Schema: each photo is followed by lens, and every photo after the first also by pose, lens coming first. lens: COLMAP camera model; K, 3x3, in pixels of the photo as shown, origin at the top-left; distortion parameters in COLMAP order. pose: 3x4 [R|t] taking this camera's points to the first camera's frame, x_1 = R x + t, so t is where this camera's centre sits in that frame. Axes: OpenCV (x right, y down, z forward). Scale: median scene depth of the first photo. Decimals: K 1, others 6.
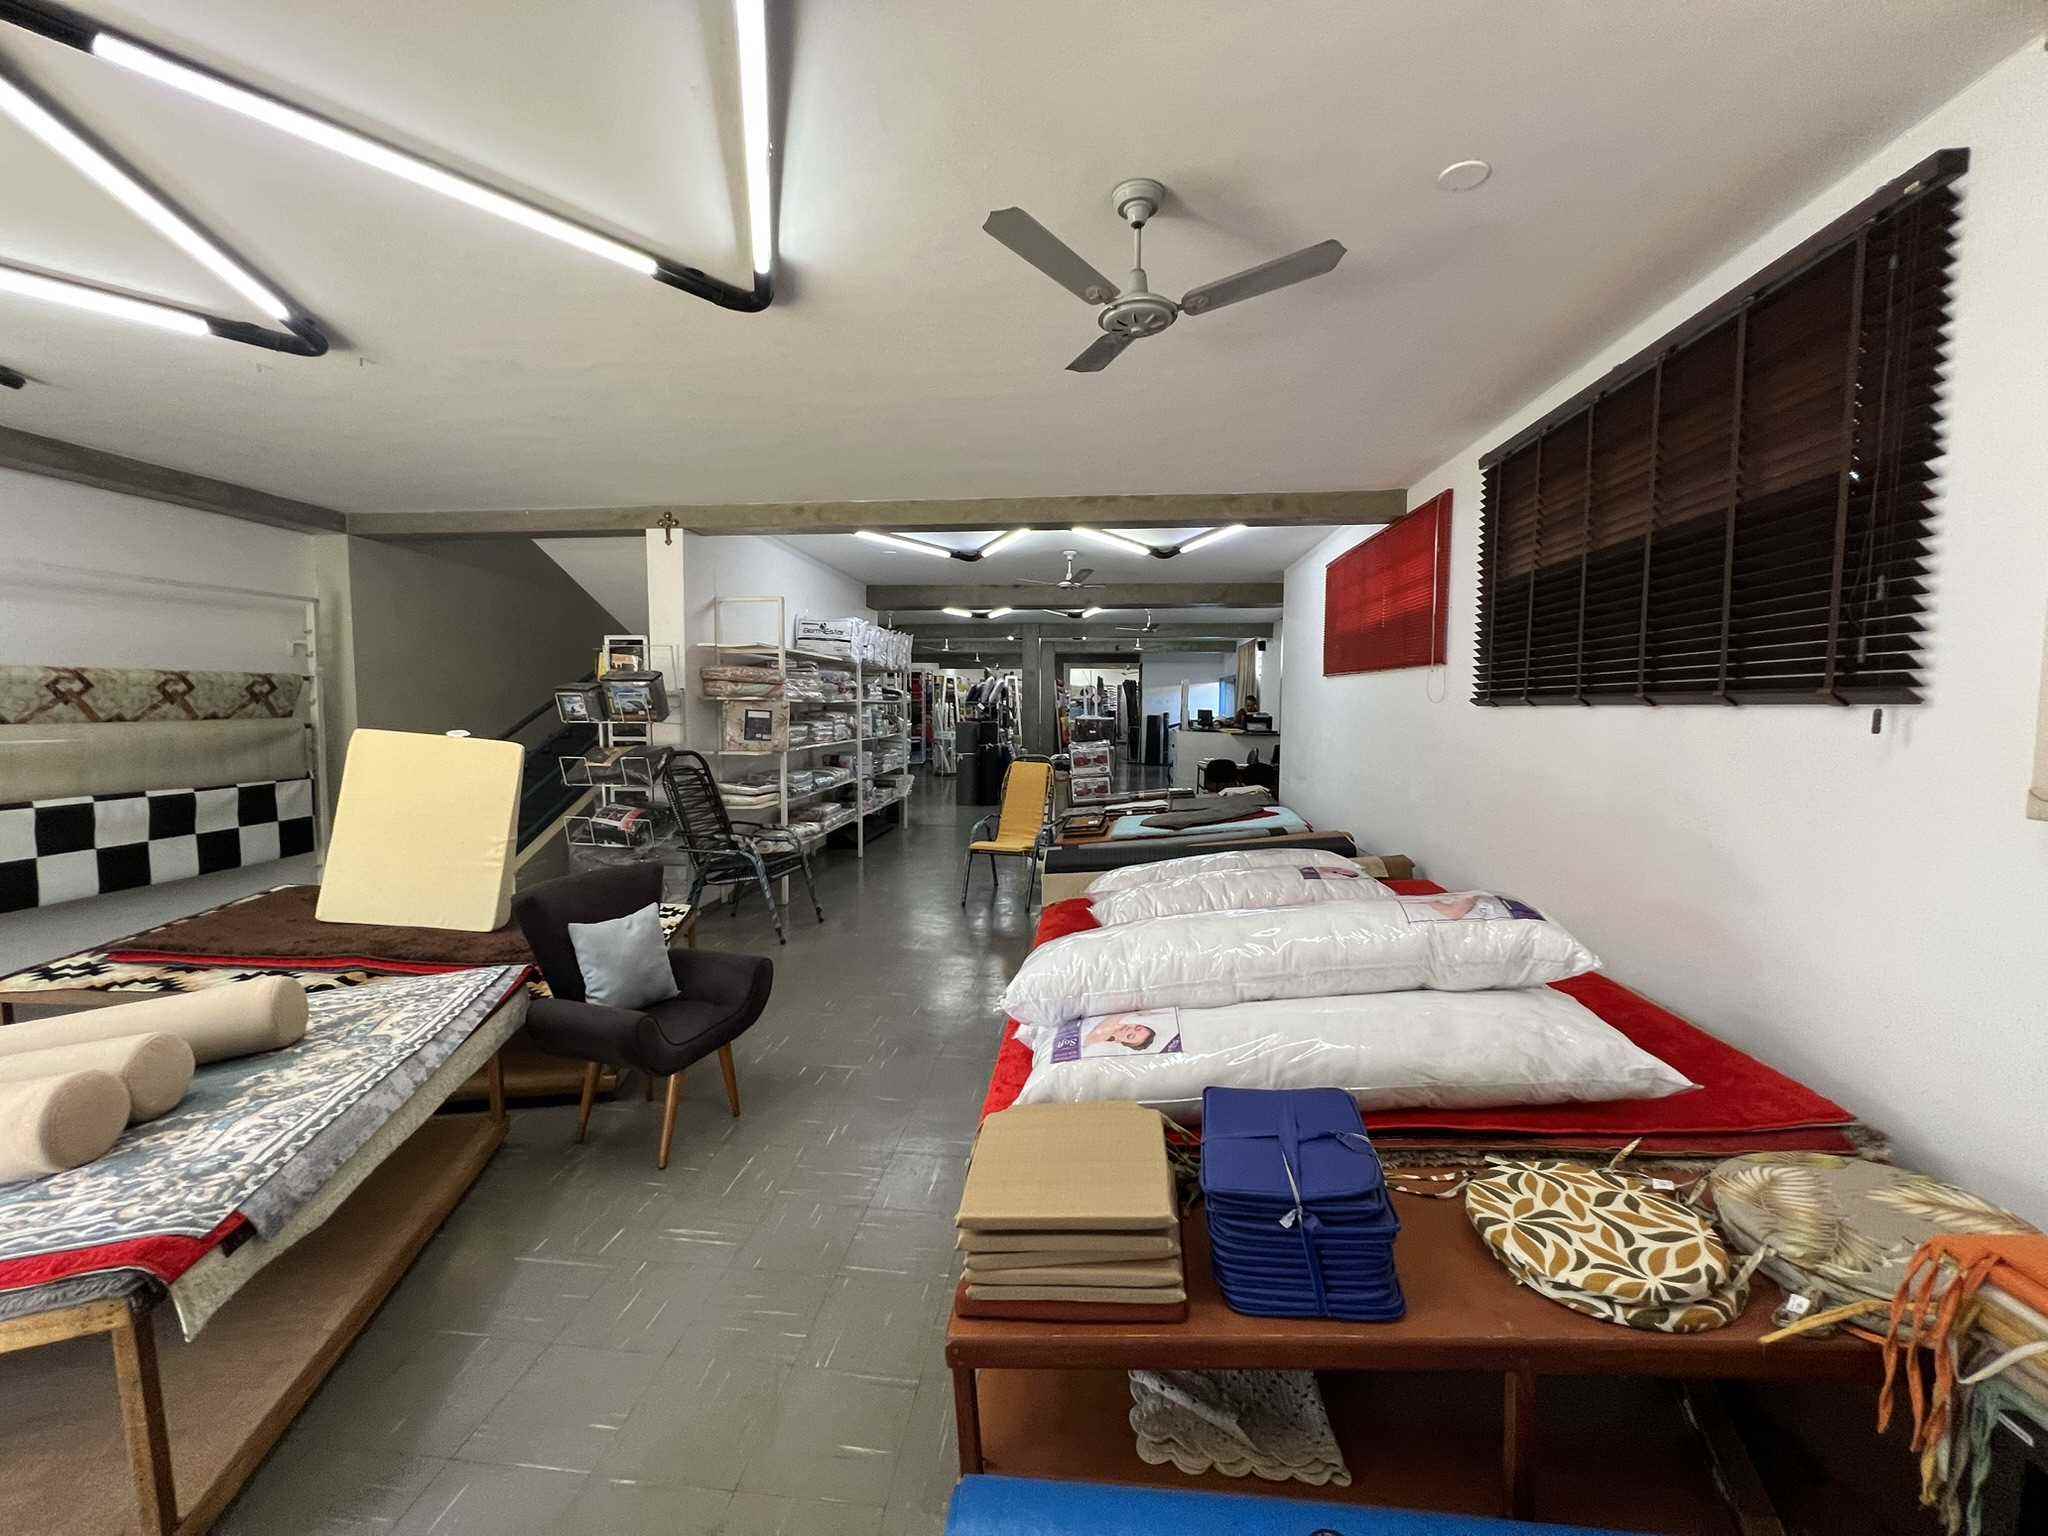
lens RADIAL K [[822.3, 0, 1021.9], [0, 822.3, 772.8], [0, 0, 1]] dist [-0.001123, -0.000060]
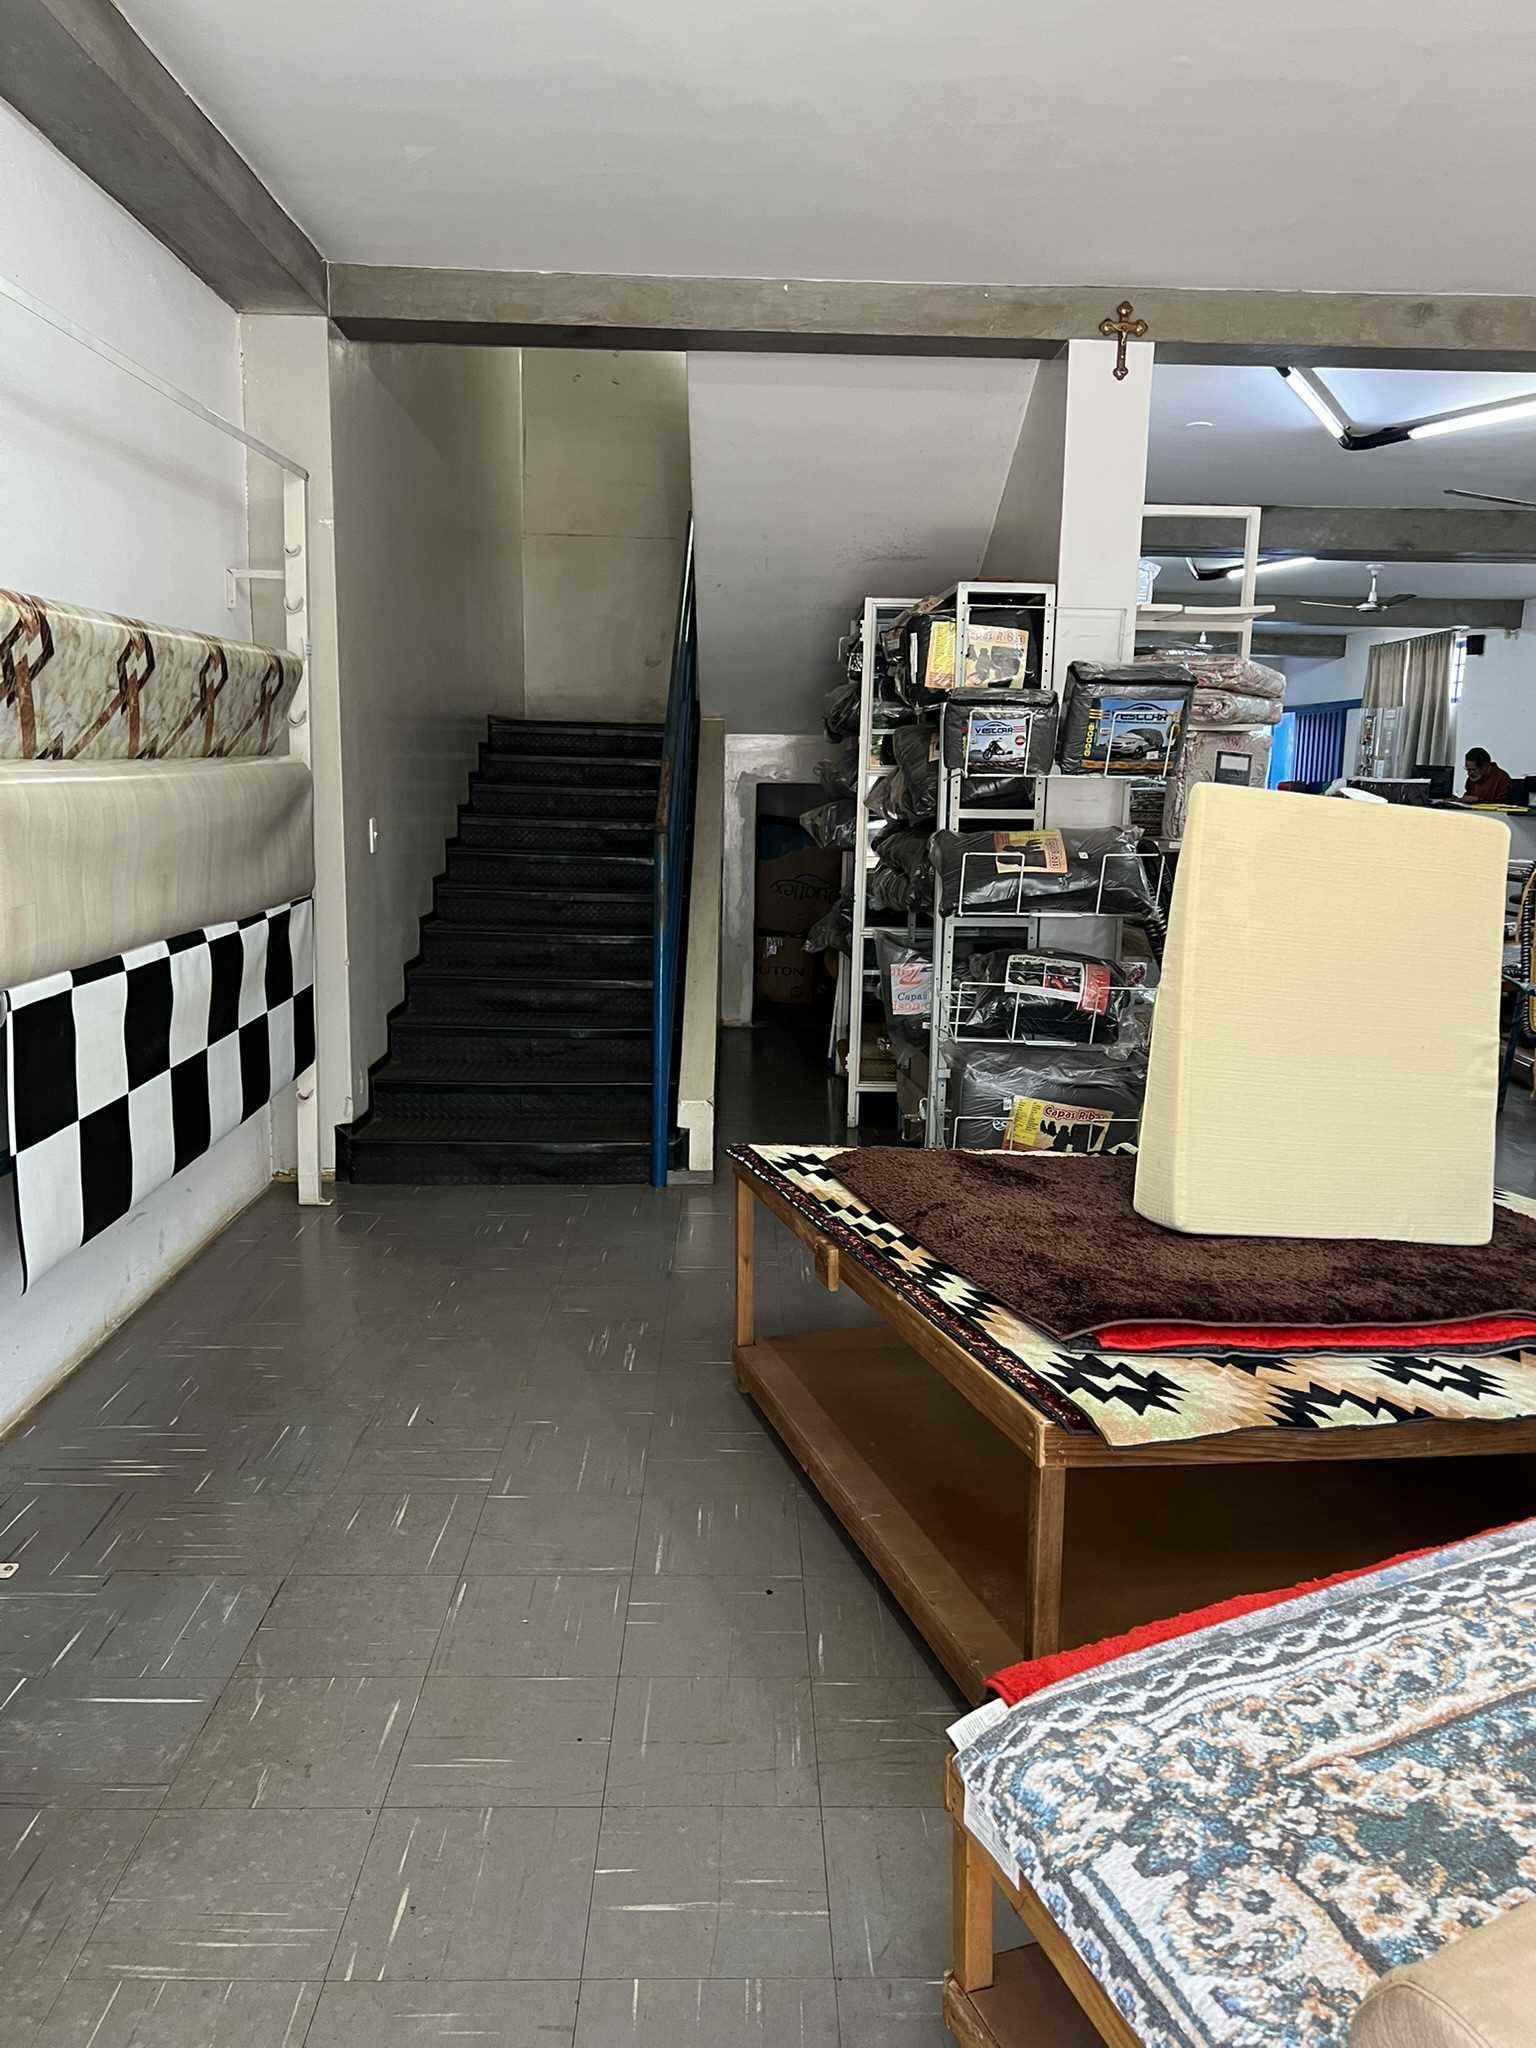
lens RADIAL K [[1554.0, 0, 768.2], [0, 1554.0, 1019.1], [0, 0, 1]] dist [0.059233, -0.066086]
pose [[0.991462, -0.006564, 0.130232, -0.732313], [-0.004434, 0.996458, 0.083980, 0.000566], [-0.130322, -0.083840, 0.987921, 0.147155]]
